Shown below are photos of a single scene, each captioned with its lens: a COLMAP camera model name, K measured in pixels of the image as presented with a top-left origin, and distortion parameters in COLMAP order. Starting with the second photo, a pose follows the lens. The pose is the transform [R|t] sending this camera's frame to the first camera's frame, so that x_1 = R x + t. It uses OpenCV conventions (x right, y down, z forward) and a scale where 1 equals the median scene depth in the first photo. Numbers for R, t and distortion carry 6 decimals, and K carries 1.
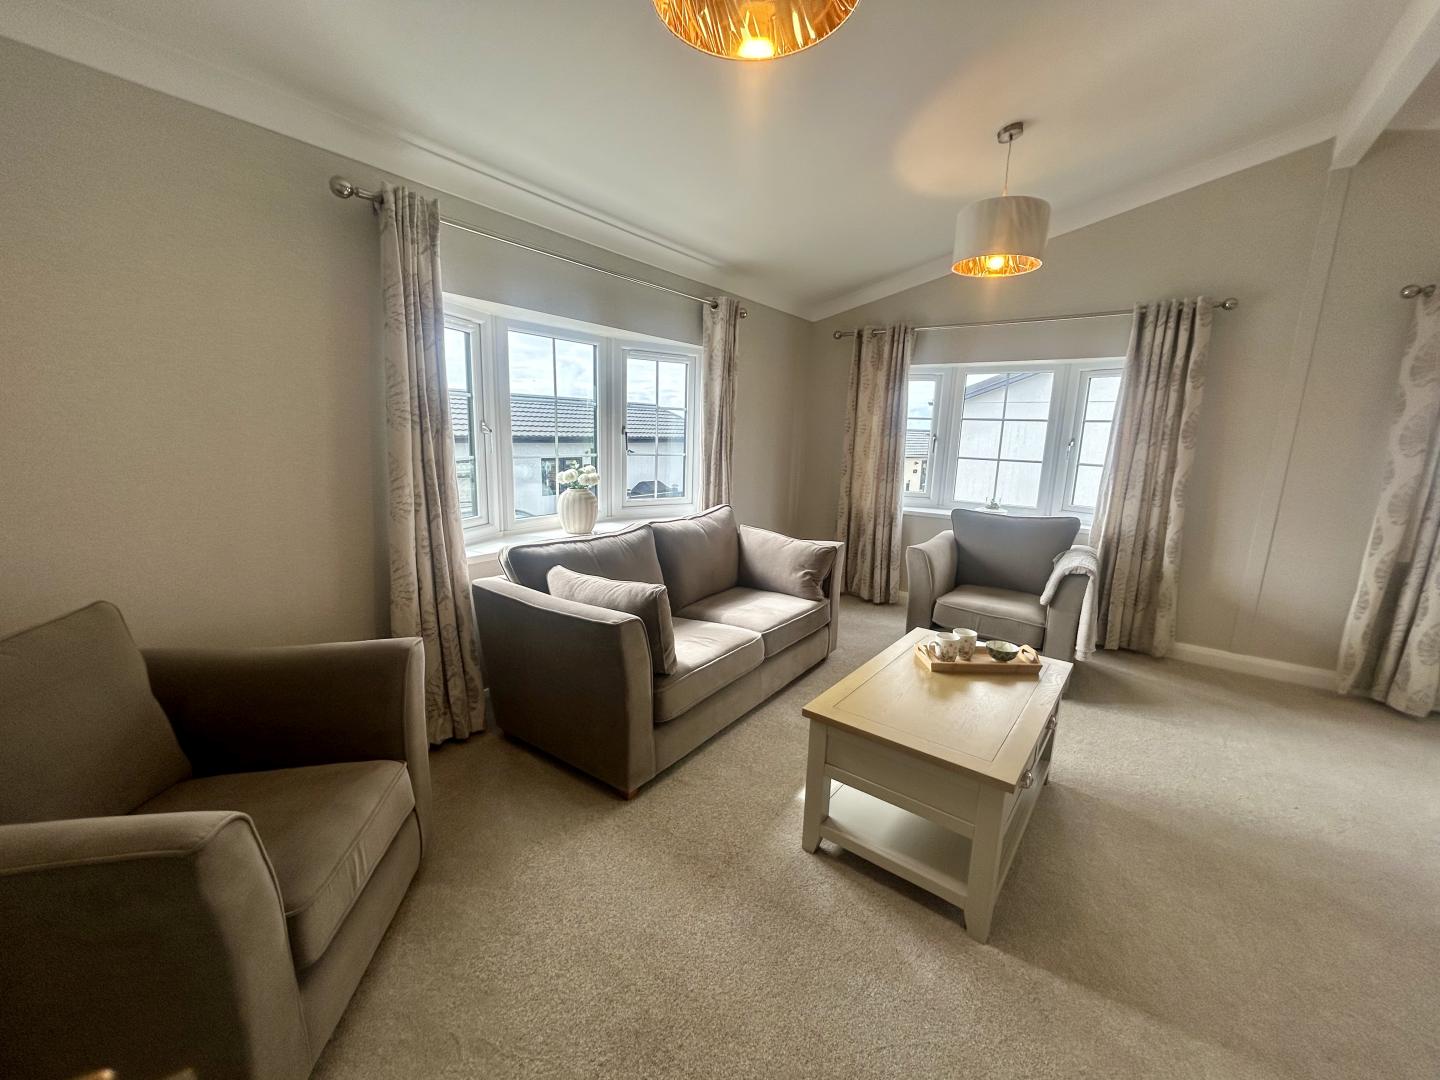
lens RADIAL K [[580.4, 0, 719.1], [0, 580.4, 540.9], [0, 0, 1]] dist [0.001747, 0.000180]
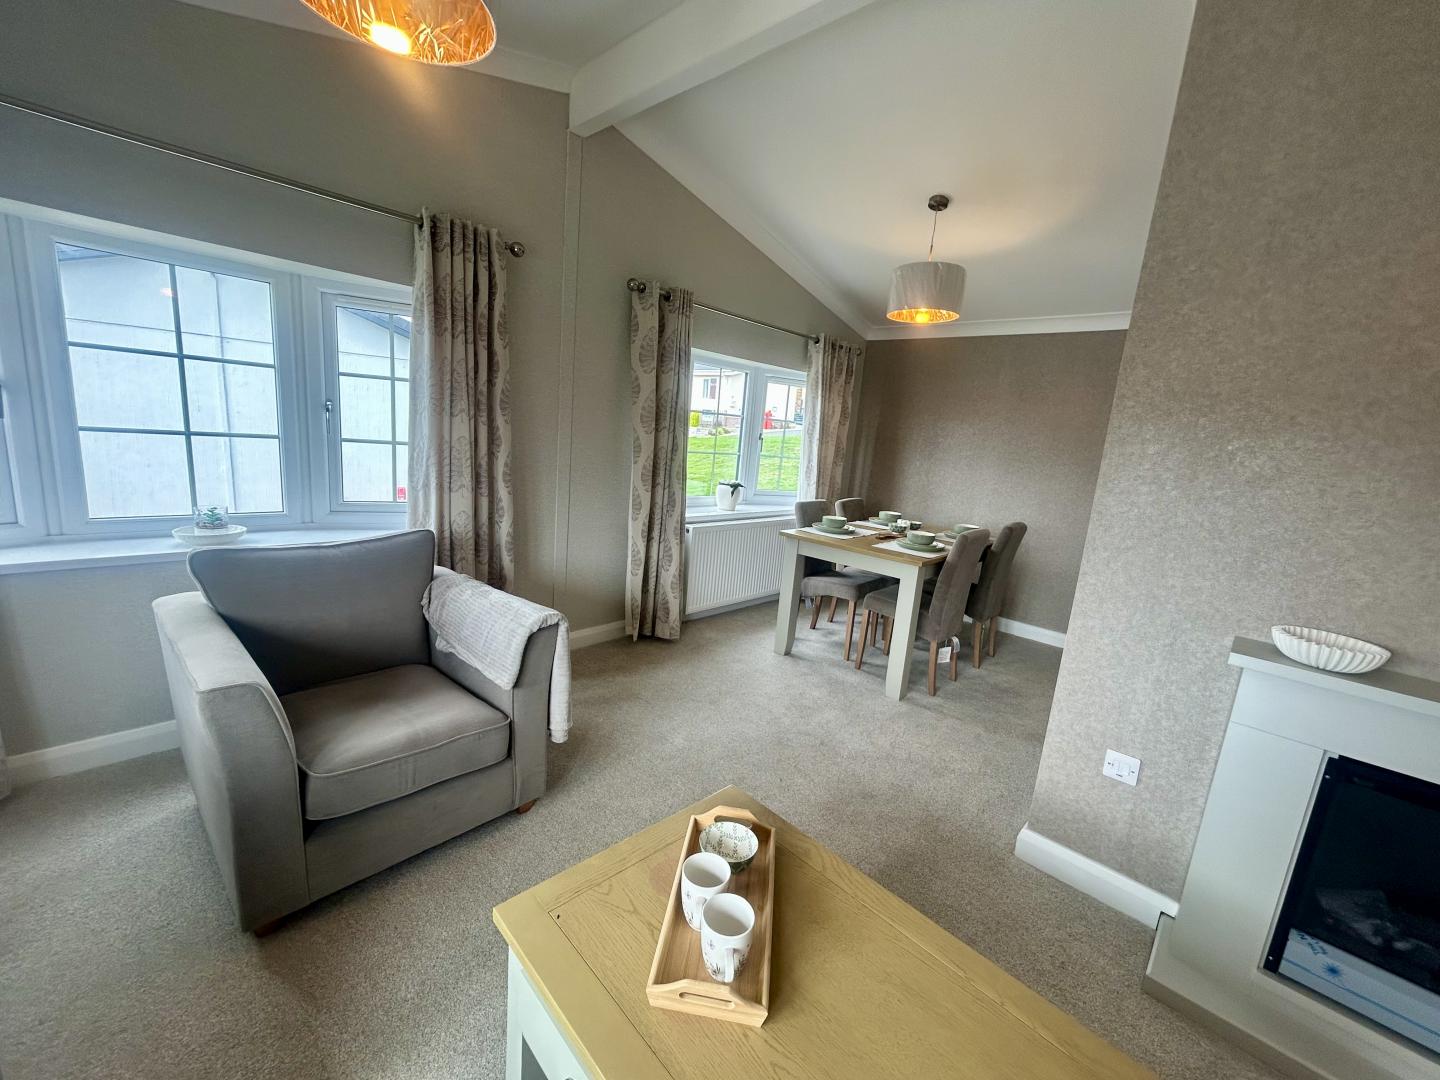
lens RADIAL K [[580.4, 0, 719.1], [0, 580.4, 540.9], [0, 0, 1]] dist [0.001747, 0.000180]
pose [[0.153511, -0.200756, 0.967539, 0.026483], [0.112657, 0.976316, 0.184703, -0.113560], [-0.981704, 0.080646, 0.172492, 0.576389]]
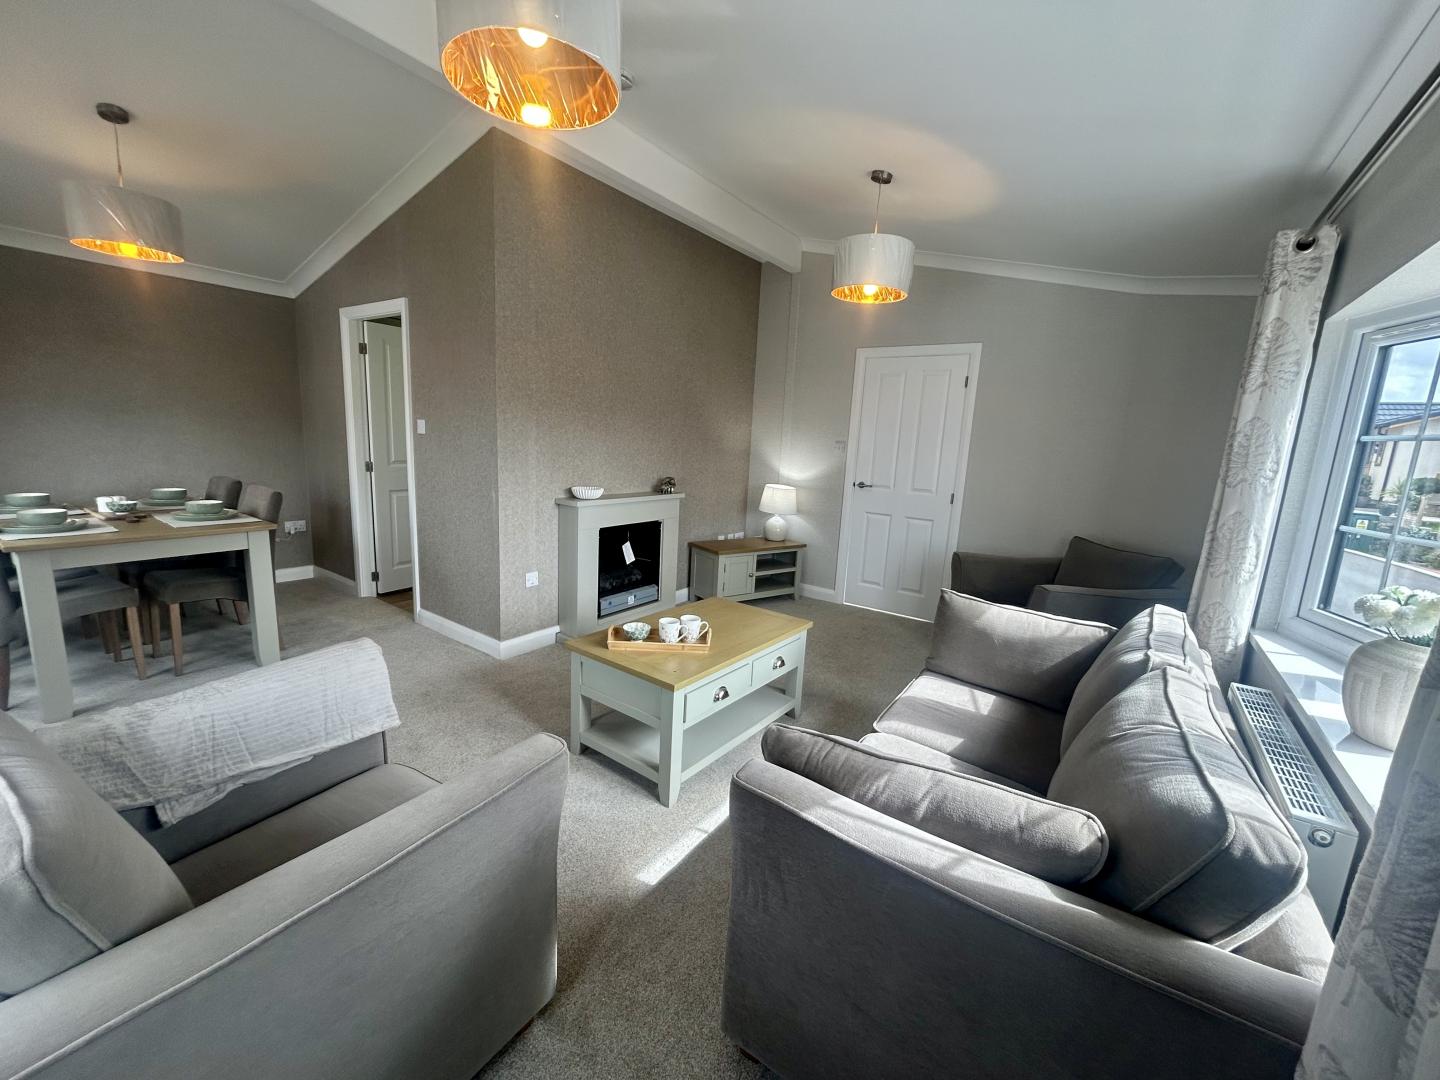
lens RADIAL K [[580.4, 0, 719.1], [0, 580.4, 540.9], [0, 0, 1]] dist [0.001747, 0.000180]
pose [[-0.996701, -0.078462, -0.020774, 0.256989], [-0.080586, 0.926091, 0.368594, -0.255211], [-0.009682, 0.369052, -0.929358, 1.299610]]
